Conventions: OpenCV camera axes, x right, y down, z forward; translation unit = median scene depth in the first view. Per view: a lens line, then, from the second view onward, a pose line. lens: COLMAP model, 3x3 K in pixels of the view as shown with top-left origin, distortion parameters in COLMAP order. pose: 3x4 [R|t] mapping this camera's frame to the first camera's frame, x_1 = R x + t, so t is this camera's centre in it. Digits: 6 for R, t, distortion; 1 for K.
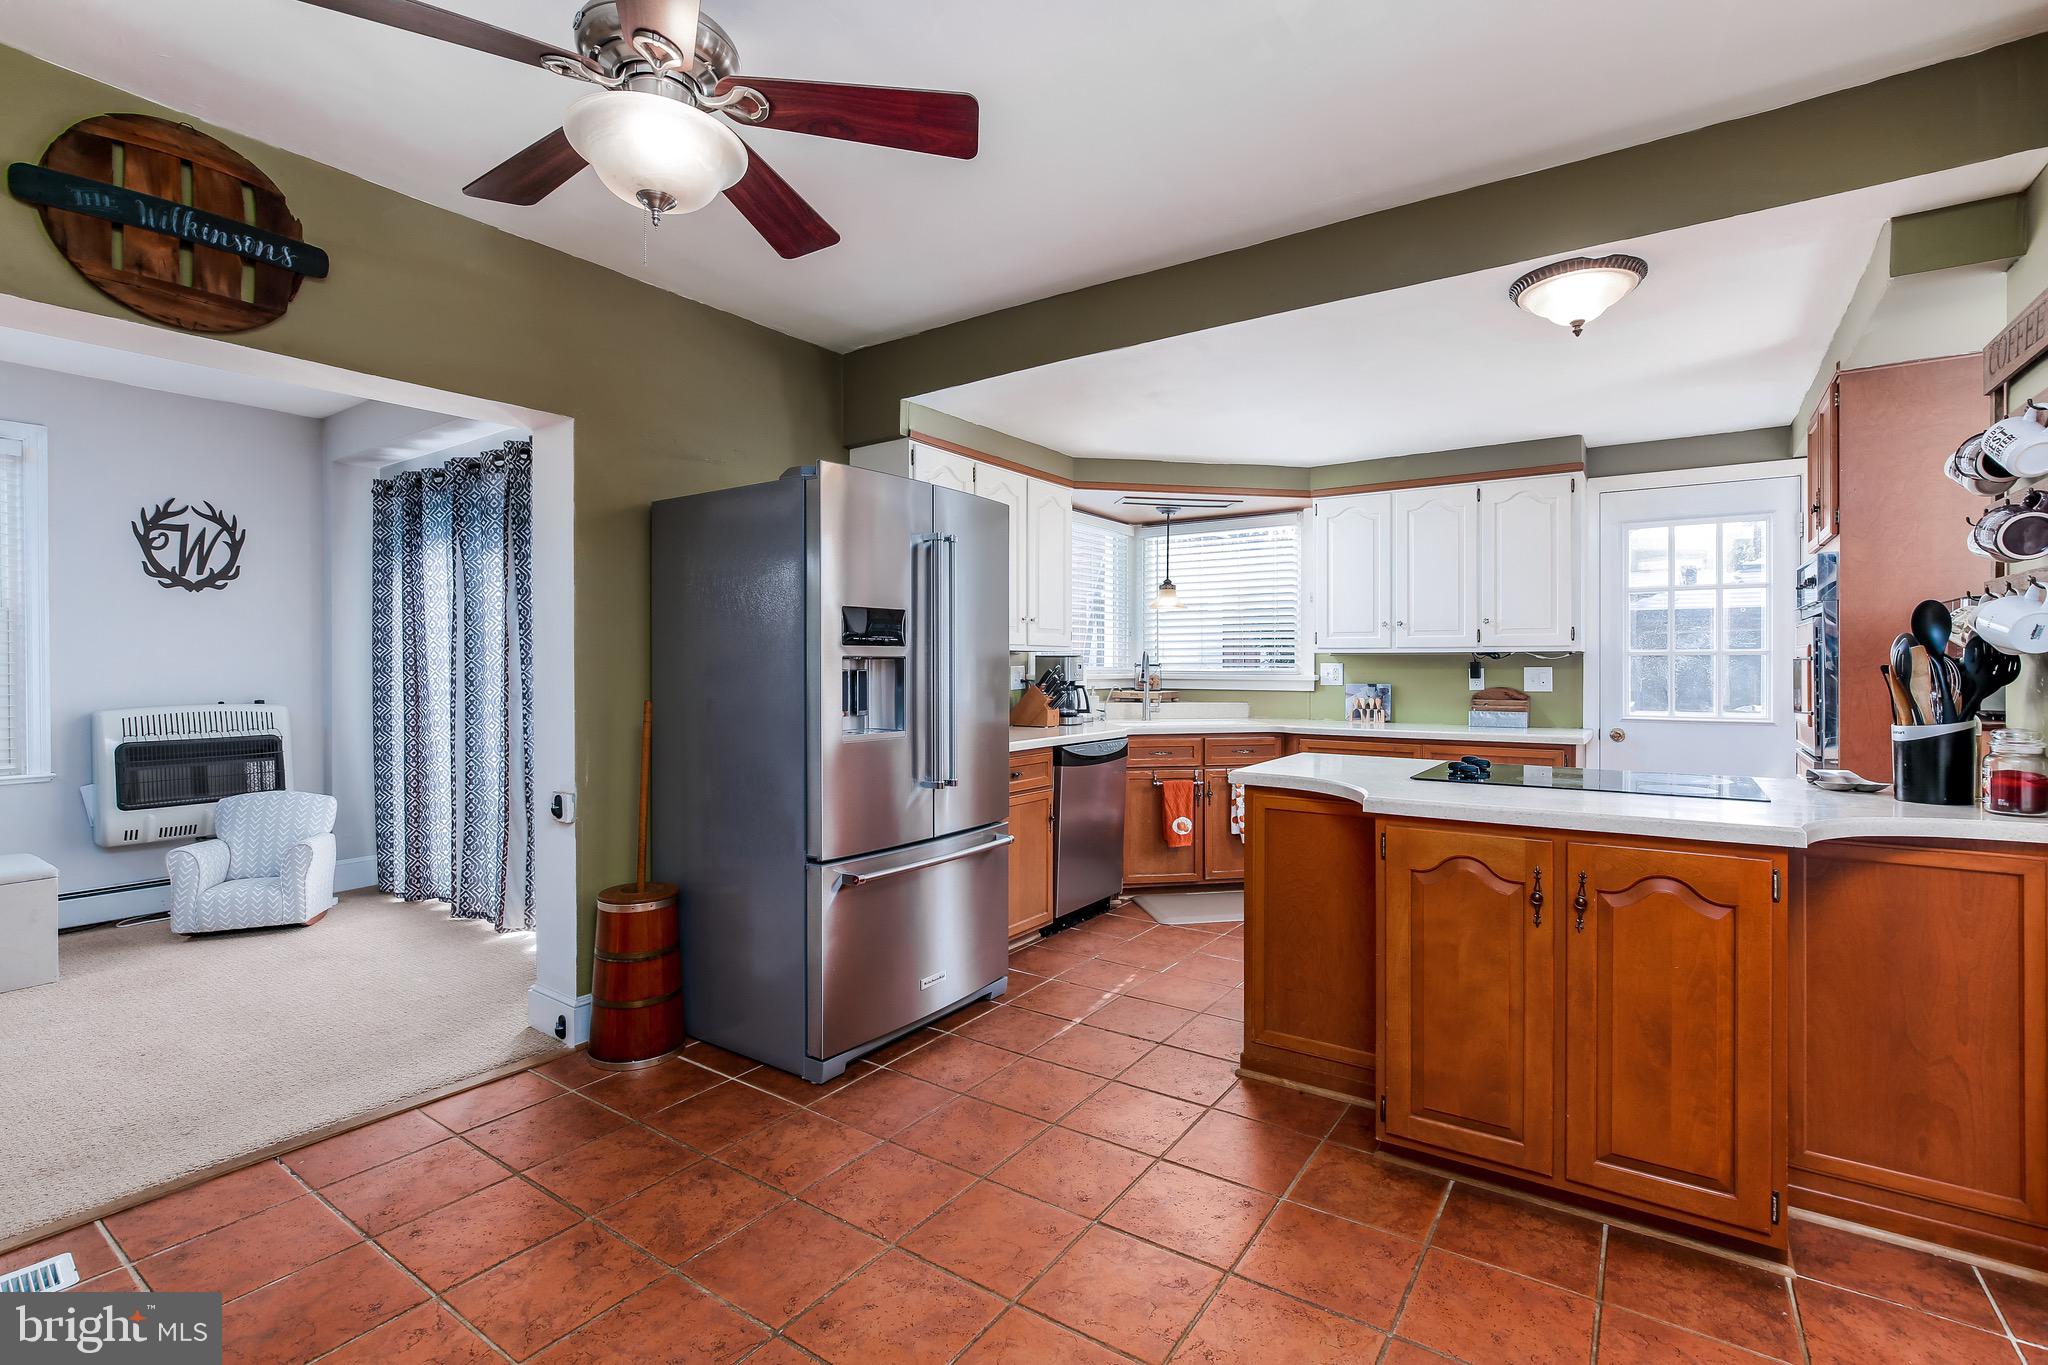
lens RADIAL K [[927.8, 0, 1031.9], [0, 927.8, 661.0], [0, 0, 1]] dist [-0.008244, 0.002050]
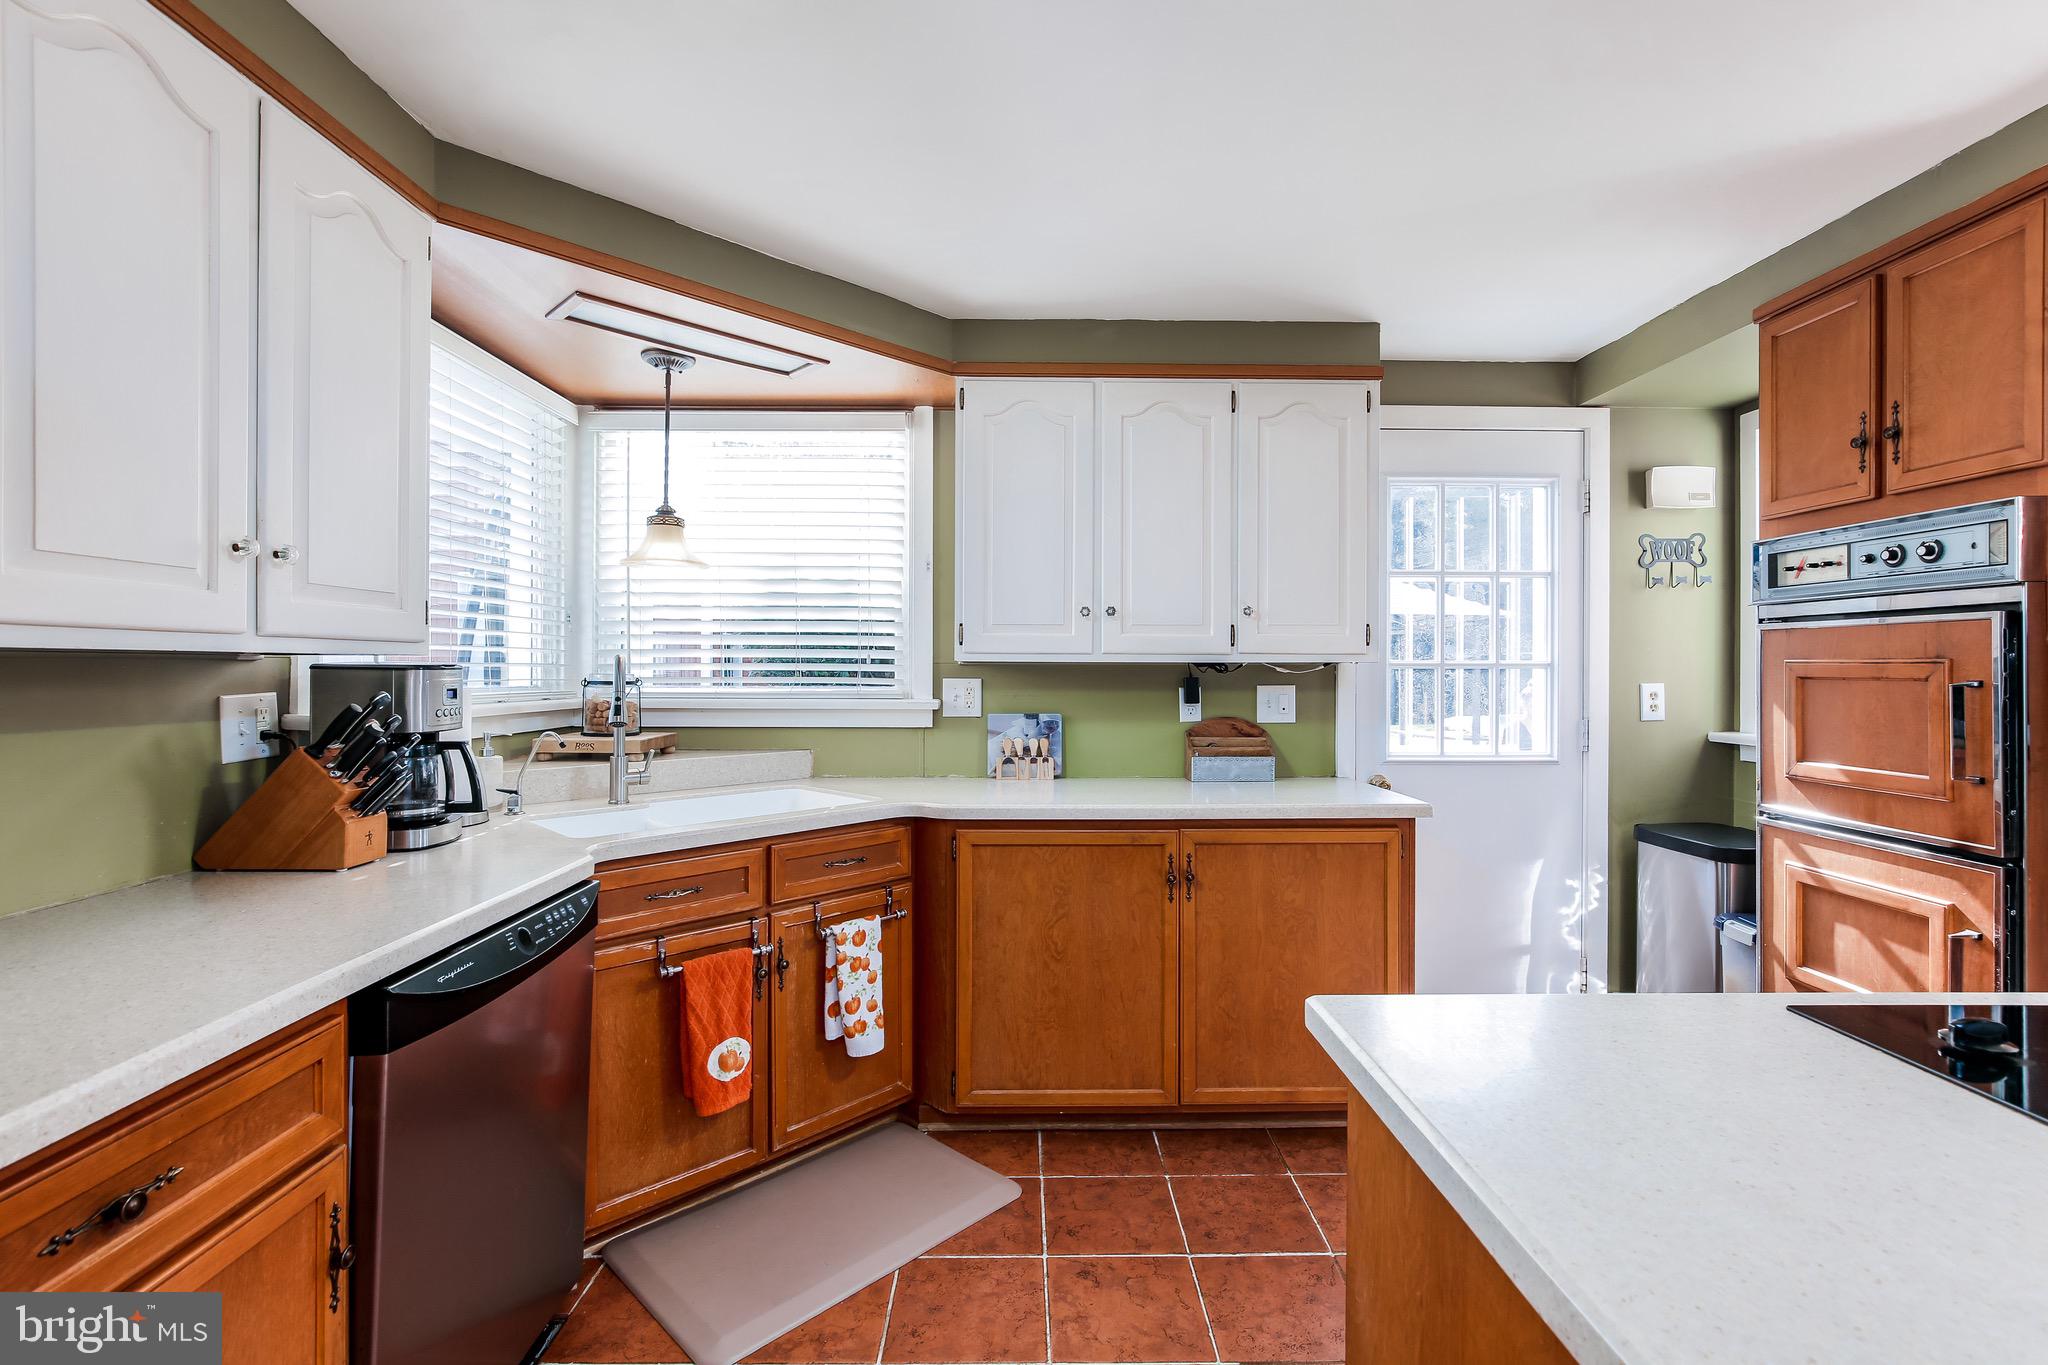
lens RADIAL K [[927.8, 0, 1030.9], [0, 927.8, 670.0], [0, 0, 1]] dist [-0.008244, 0.002050]
pose [[0.815471, -0.000220, 0.578797, 0.025830], [-0.004272, 0.999970, 0.006399, -0.007775], [-0.578782, -0.007691, 0.815446, 0.564412]]
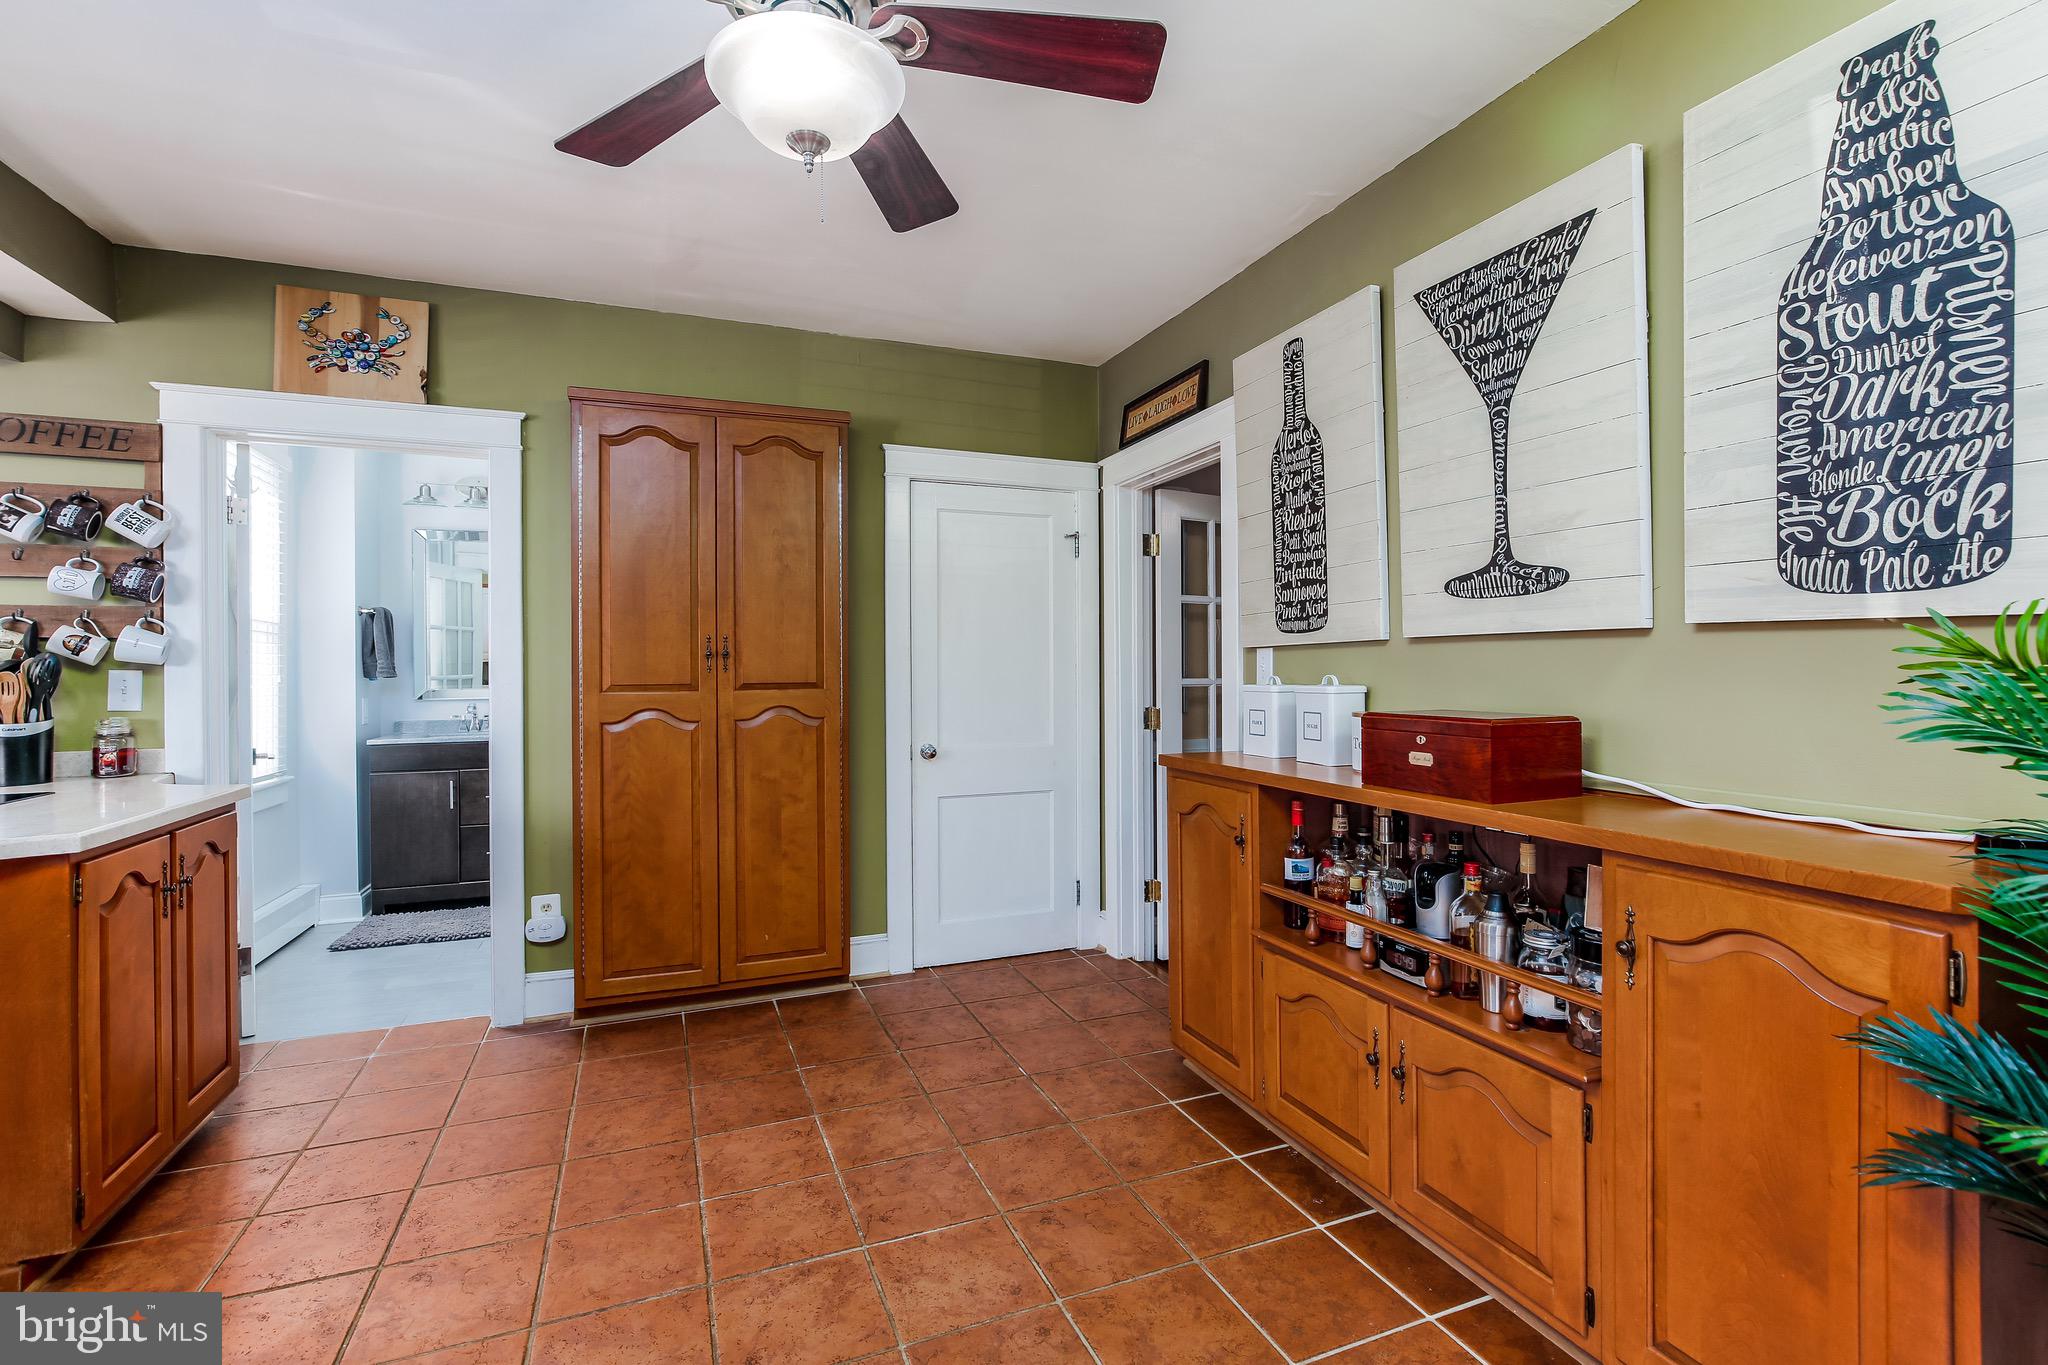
lens RADIAL K [[927.8, 0, 1028.8], [0, 927.8, 660.9], [0, 0, 1]] dist [-0.008244, 0.002050]
pose [[-0.830070, 0.007545, 0.557608, -0.374174], [0.003834, 0.999962, -0.007824, 0.001357], [-0.557646, -0.004356, -0.830068, 0.570556]]
